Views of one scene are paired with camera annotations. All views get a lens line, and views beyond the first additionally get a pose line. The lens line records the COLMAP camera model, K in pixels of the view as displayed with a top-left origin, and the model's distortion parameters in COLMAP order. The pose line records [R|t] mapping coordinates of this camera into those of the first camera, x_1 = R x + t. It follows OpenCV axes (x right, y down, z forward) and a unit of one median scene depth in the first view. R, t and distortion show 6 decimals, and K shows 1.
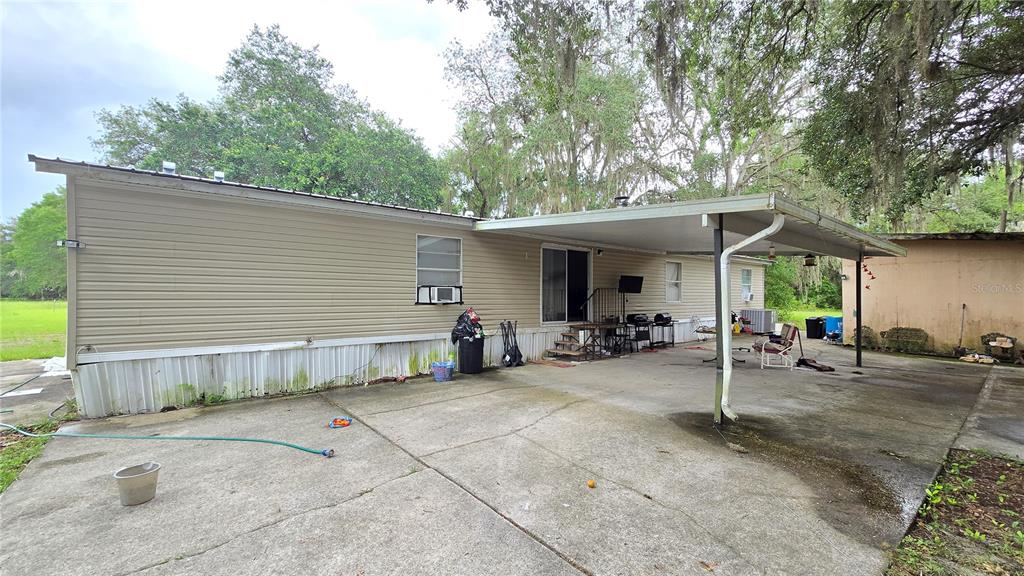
lens RADIAL K [[416.4, 0, 503.0], [0, 416.4, 291.9], [0, 0, 1]] dist [-0.006438, -0.000021]
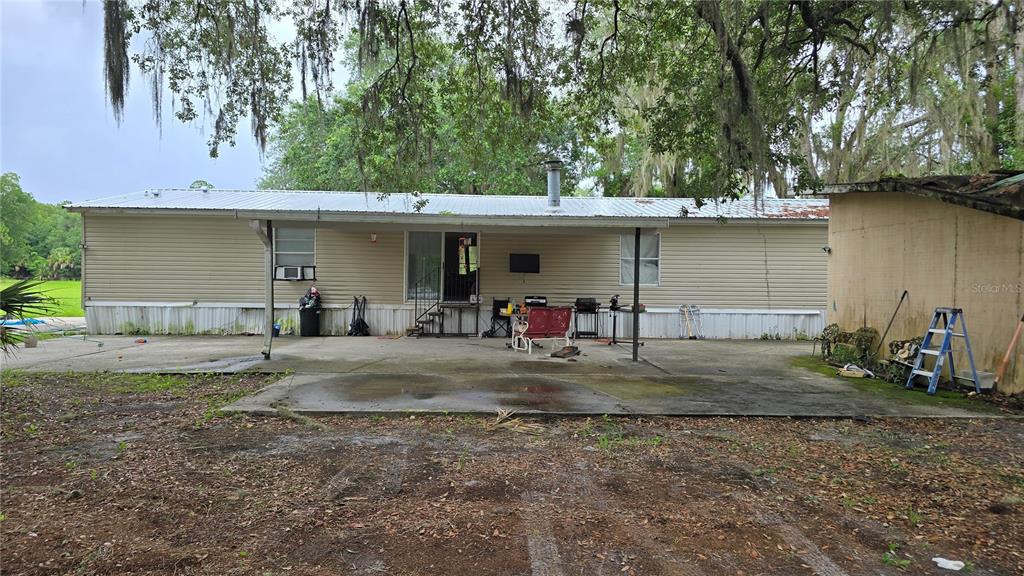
lens RADIAL K [[692.8, 0, 518.6], [0, 692.8, 284.7], [0, 0, 1]] dist [-0.002546, -0.003707]
pose [[0.823495, 0.005993, -0.567292, 1.458793], [-0.001977, 0.999968, 0.007694, 0.022431], [0.567320, -0.005215, 0.823481, -0.317259]]
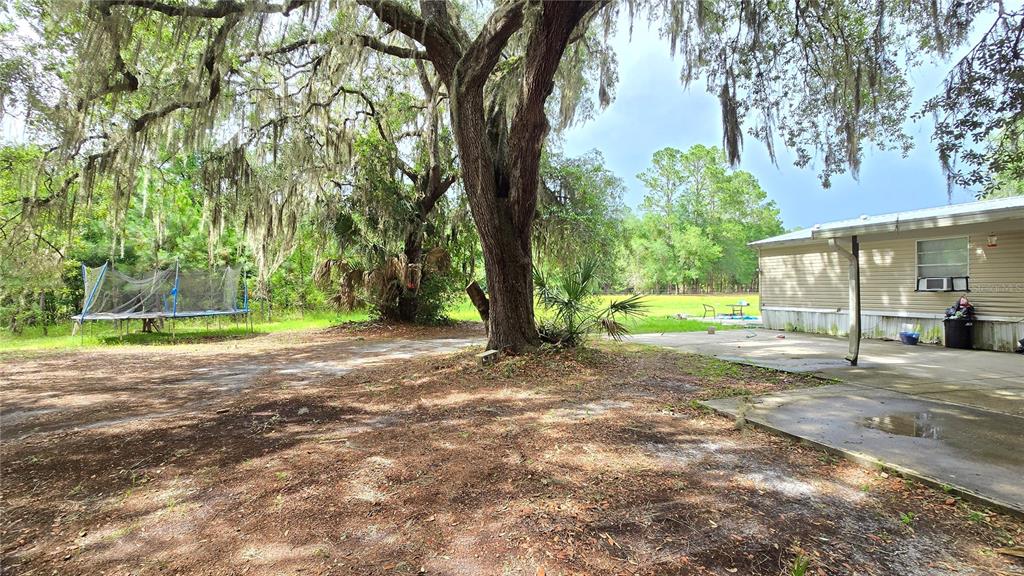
lens RADIAL K [[416.4, 0, 516.4], [0, 416.4, 289.1], [0, 0, 1]] dist [-0.006438, -0.000021]
pose [[-0.299136, -0.007534, -0.954181, 1.325456], [0.004044, 0.999950, -0.009164, 0.025998], [0.954202, -0.006600, -0.299090, 0.118313]]
